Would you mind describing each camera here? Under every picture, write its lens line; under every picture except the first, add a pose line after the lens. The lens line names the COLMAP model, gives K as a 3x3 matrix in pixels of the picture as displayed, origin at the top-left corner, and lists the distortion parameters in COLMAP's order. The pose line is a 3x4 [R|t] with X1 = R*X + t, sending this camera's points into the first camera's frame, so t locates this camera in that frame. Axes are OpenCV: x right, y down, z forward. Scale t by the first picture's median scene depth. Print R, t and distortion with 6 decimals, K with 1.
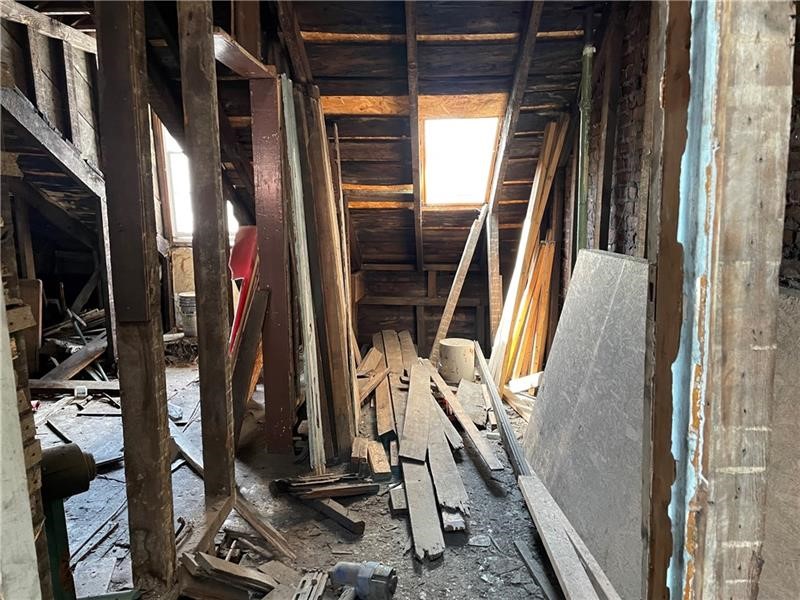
lens RADIAL K [[598.6, 0, 400.9], [0, 598.6, 302.5], [0, 0, 1]] dist [0.071994, -0.098163]
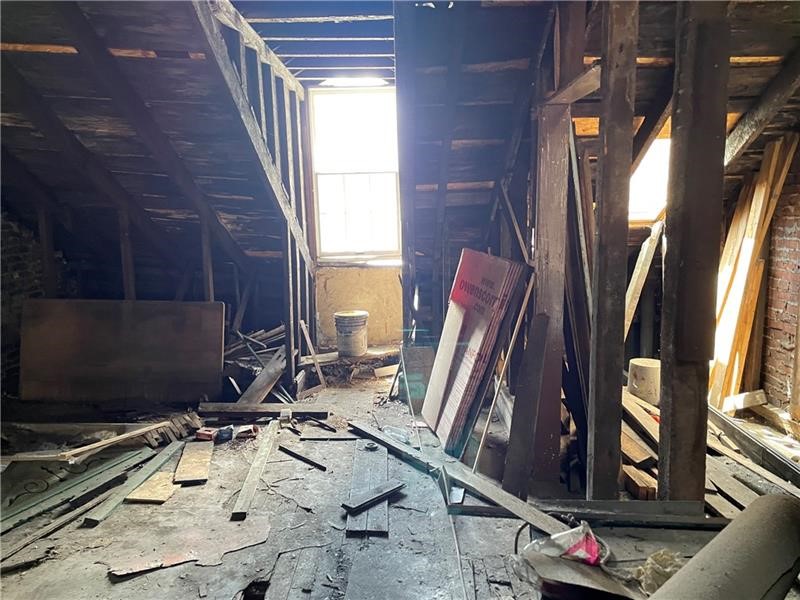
lens RADIAL K [[598.6, 0, 402.3], [0, 598.6, 297.8], [0, 0, 1]] dist [0.071994, -0.098163]
pose [[0.999961, -0.008709, -0.001214, -0.364746], [0.008674, 0.999608, -0.026607, -0.019606], [0.001445, 0.026596, 0.999645, 0.006738]]
